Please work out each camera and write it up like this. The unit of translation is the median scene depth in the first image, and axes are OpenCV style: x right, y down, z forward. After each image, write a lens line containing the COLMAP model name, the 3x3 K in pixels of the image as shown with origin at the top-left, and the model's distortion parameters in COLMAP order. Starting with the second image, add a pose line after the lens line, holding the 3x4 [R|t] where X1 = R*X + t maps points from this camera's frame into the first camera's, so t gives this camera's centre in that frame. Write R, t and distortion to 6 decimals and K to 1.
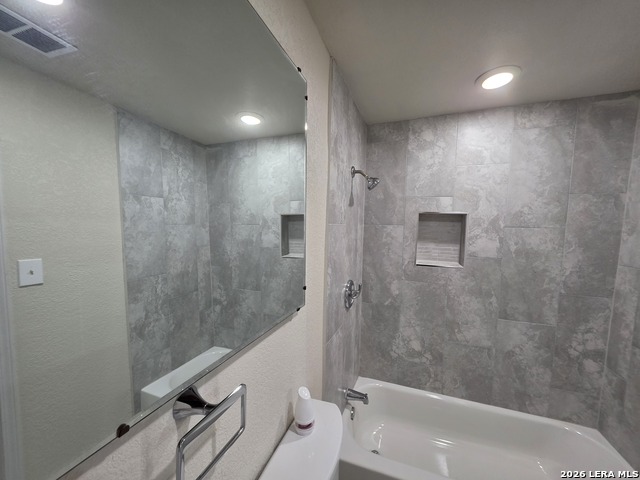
lens RADIAL K [[256.2, 0, 318.2], [0, 256.2, 240.5], [0, 0, 1]] dist [0.002541, -0.000109]
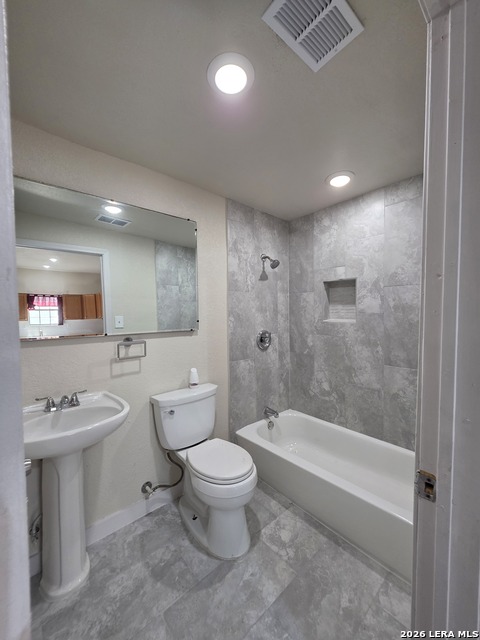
lens RADIAL K [[256.2, 0, 239.2], [0, 256.2, 318.6], [0, 0, 1]] dist [0.002541, -0.000109]
pose [[0.875030, -0.015321, -0.483826, 0.683529], [-0.001489, 0.999409, -0.034340, 0.132206], [0.484067, 0.030769, 0.874490, -0.350238]]
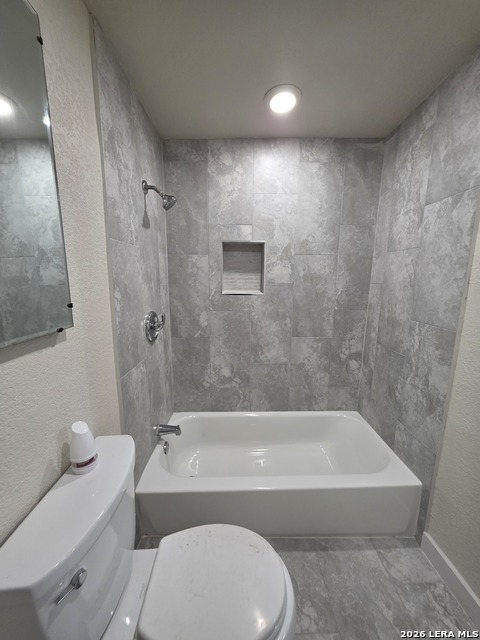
lens RADIAL K [[256.2, 0, 238.2], [0, 256.2, 318.3], [0, 0, 1]] dist [0.002541, -0.000109]
pose [[0.934209, -0.075200, 0.348709, 0.087827], [0.040753, 0.993626, 0.105099, 0.090980], [-0.354390, -0.083973, 0.931319, 0.031652]]
